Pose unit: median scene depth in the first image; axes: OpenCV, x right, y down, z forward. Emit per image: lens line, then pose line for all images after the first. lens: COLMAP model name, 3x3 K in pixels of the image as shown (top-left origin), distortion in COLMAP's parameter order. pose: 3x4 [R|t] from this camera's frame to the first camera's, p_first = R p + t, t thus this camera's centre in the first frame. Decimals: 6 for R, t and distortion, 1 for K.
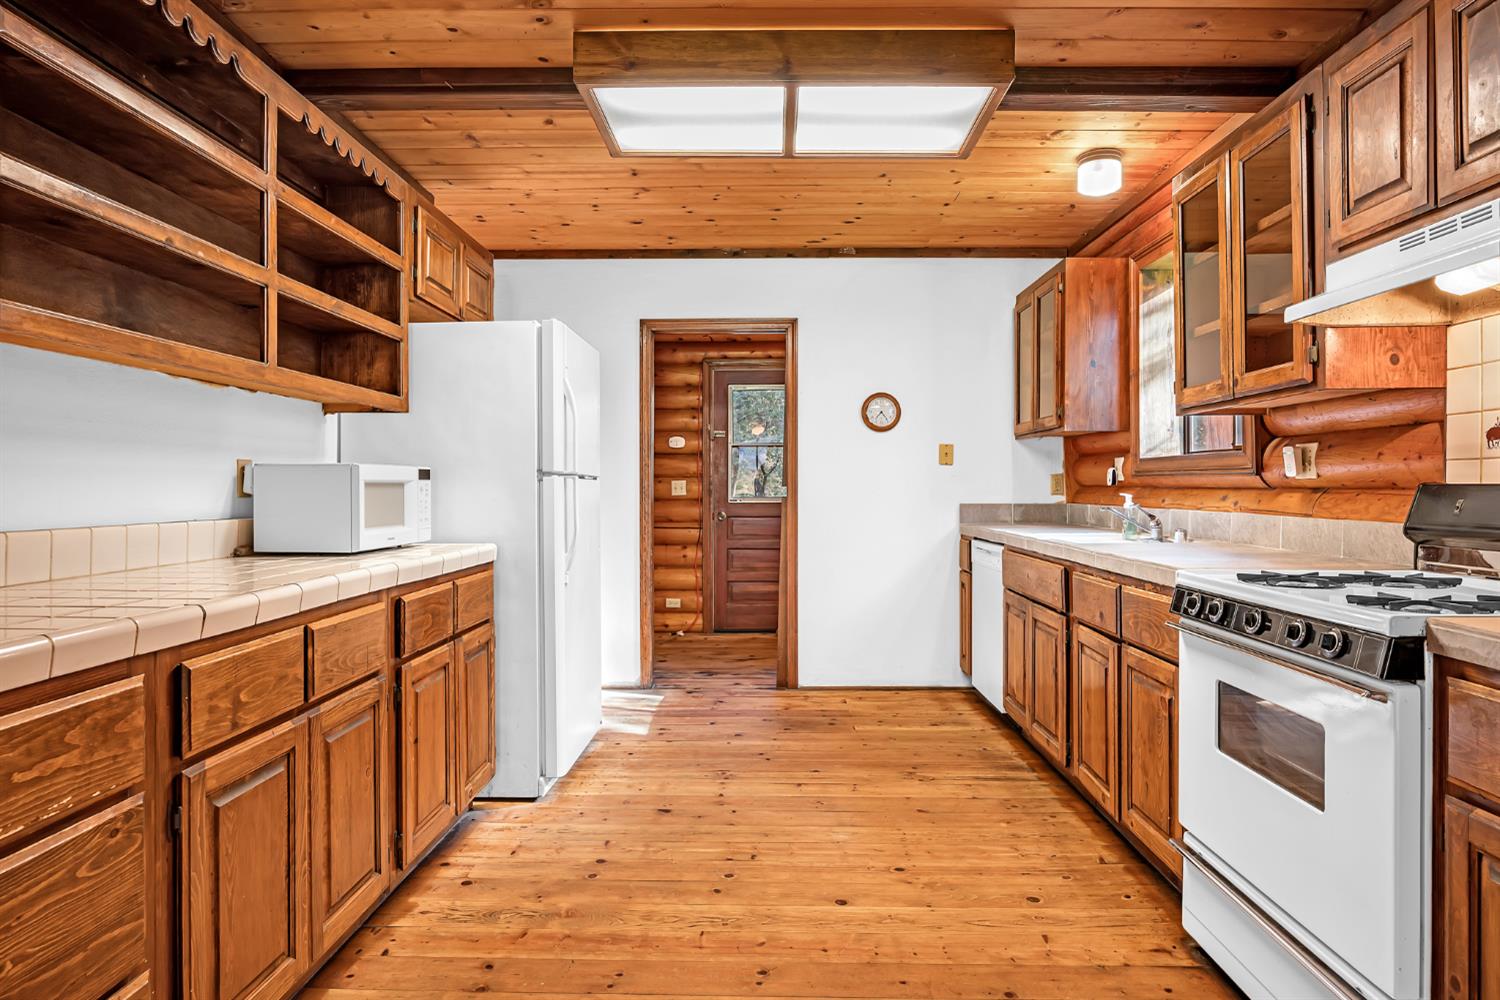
lens RADIAL K [[946.5, 0, 750.0], [0, 946.5, 500.0], [0, 0, 1]] dist [-0.004627, -0.001171]
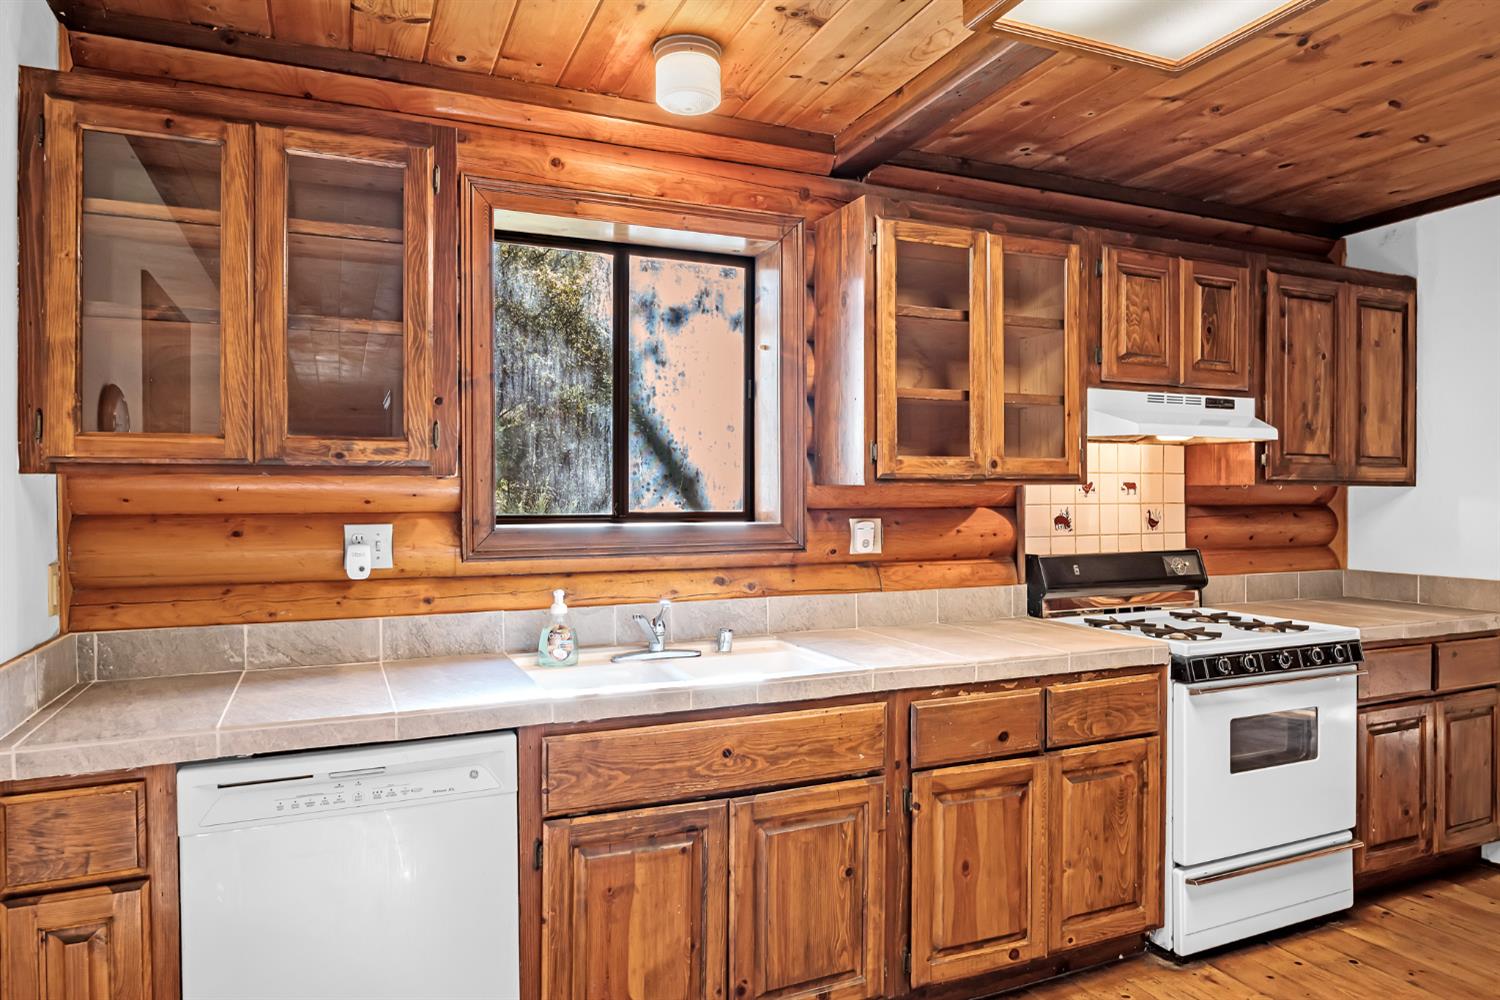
lens RADIAL K [[946.5, 0, 750.0], [0, 946.5, 500.0], [0, 0, 1]] dist [-0.004627, -0.001171]
pose [[-0.421943, -0.003835, 0.906614, -0.356618], [0.015702, 0.999810, 0.011536, -0.120402], [-0.906487, 0.019103, -0.421802, 1.968358]]
